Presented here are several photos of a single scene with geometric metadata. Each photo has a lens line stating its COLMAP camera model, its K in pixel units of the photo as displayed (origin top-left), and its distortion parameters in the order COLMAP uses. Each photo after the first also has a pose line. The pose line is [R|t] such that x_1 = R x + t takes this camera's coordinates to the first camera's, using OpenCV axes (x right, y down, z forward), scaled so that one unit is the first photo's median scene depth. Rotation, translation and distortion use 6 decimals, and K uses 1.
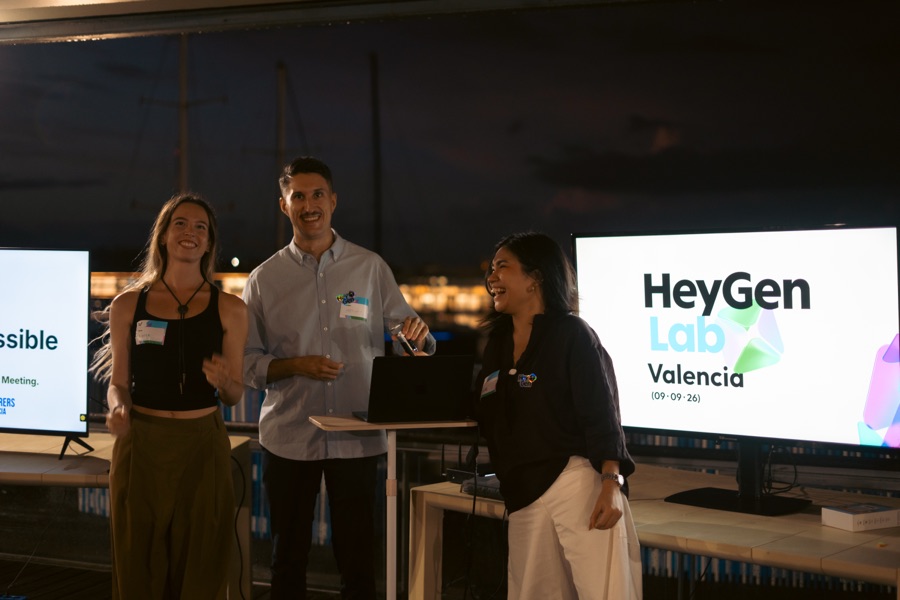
lens RADIAL K [[1304.7, 0, 434.3], [0, 1304.7, 297.1], [0, 0, 1]] dist [-0.031701, 0.000000]
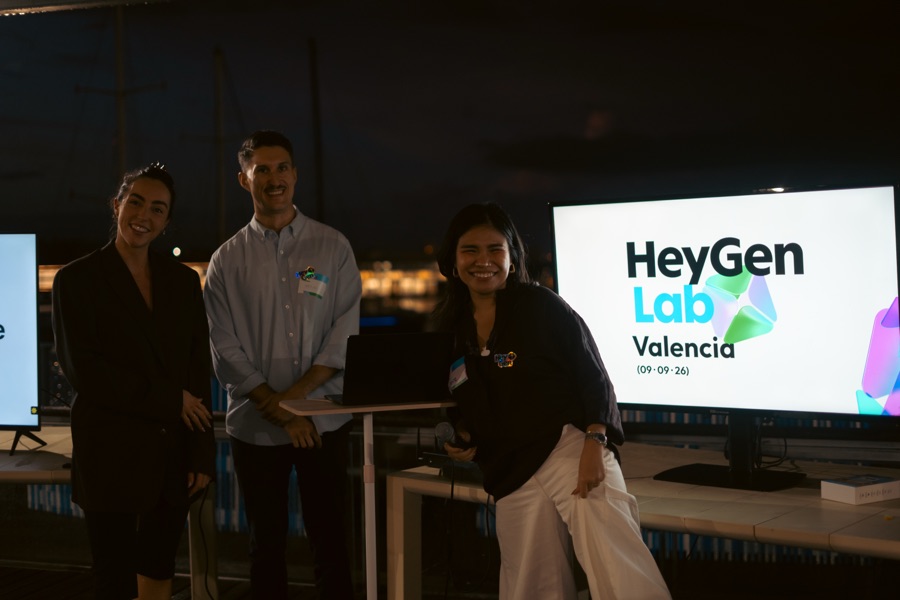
lens RADIAL K [[1304.7, 0, 443.7], [0, 1304.7, 298.6], [0, 0, 1]] dist [-0.031701, 0.000000]
pose [[0.998447, -0.024936, 0.049823, -0.019407], [0.024291, 0.999614, 0.013501, 0.006375], [-0.050140, -0.012269, 0.998667, 0.046348]]
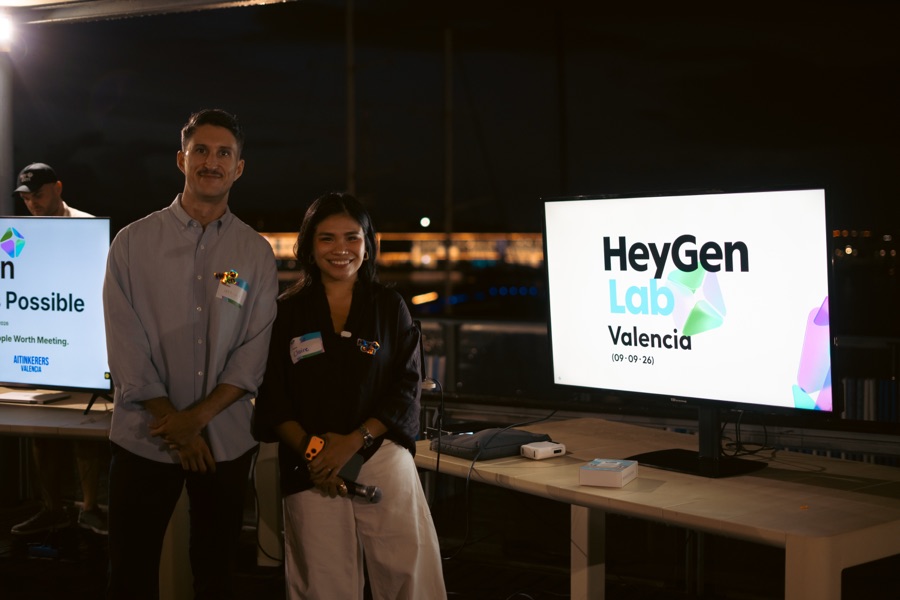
lens RADIAL K [[1304.7, 0, 442.5], [0, 1304.7, 299.4], [0, 0, 1]] dist [-0.031701, 0.000000]
pose [[0.990287, -0.001803, -0.139024, 0.159281], [0.006414, 0.999444, 0.032726, -0.003068], [0.138888, -0.033300, 0.989748, -0.017378]]
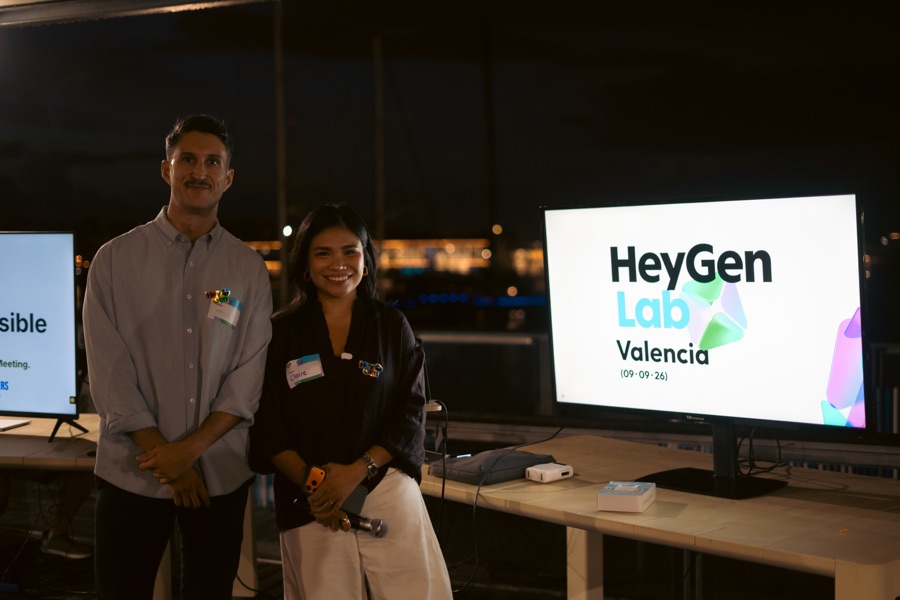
lens RADIAL K [[1304.7, 0, 444.8], [0, 1304.7, 302.9], [0, 0, 1]] dist [-0.031701, 0.000000]
pose [[0.996264, -0.017028, -0.084661, 0.107552], [0.019668, 0.999343, 0.030444, -0.007456], [0.084087, -0.031995, 0.995945, 0.029681]]
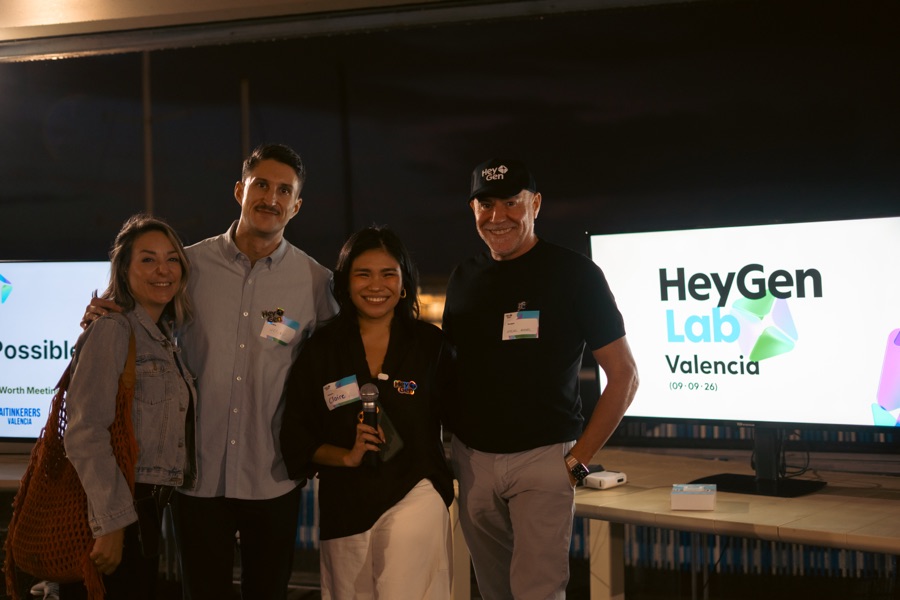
lens RADIAL K [[1304.7, 0, 441.7], [0, 1304.7, 292.3], [0, 0, 1]] dist [-0.031701, 0.000000]
pose [[0.999284, -0.026196, 0.027297, -0.036465], [0.026497, 0.999592, -0.010699, 0.006768], [-0.027005, 0.011414, 0.999570, -0.028422]]
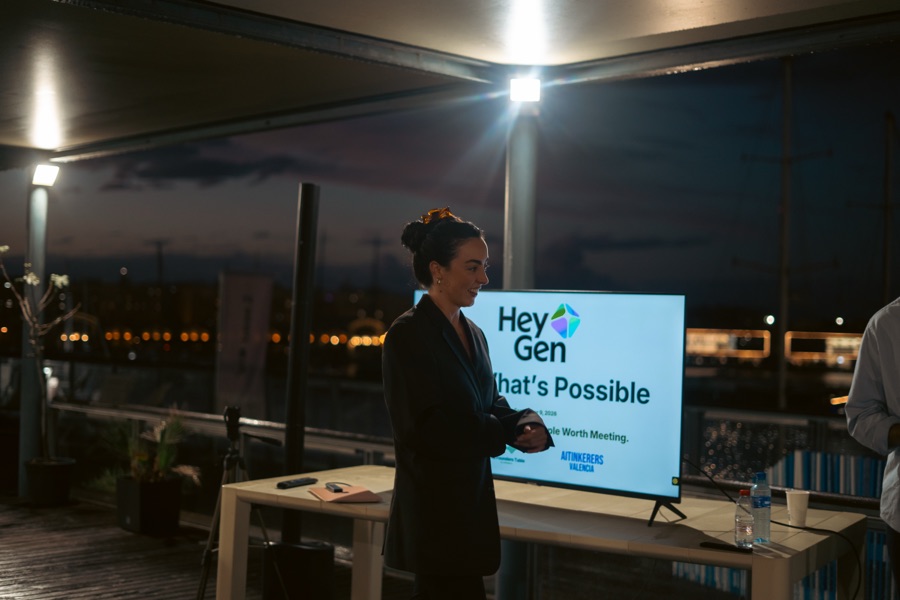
lens RADIAL K [[1304.7, 0, 454.8], [0, 1304.7, 297.4], [0, 0, 1]] dist [-0.031701, 0.000000]
pose [[0.905424, 0.004987, -0.424478, -0.028837], [-0.023833, 0.998951, -0.039100, 0.005219], [0.423838, 0.045519, 0.904594, 0.124891]]
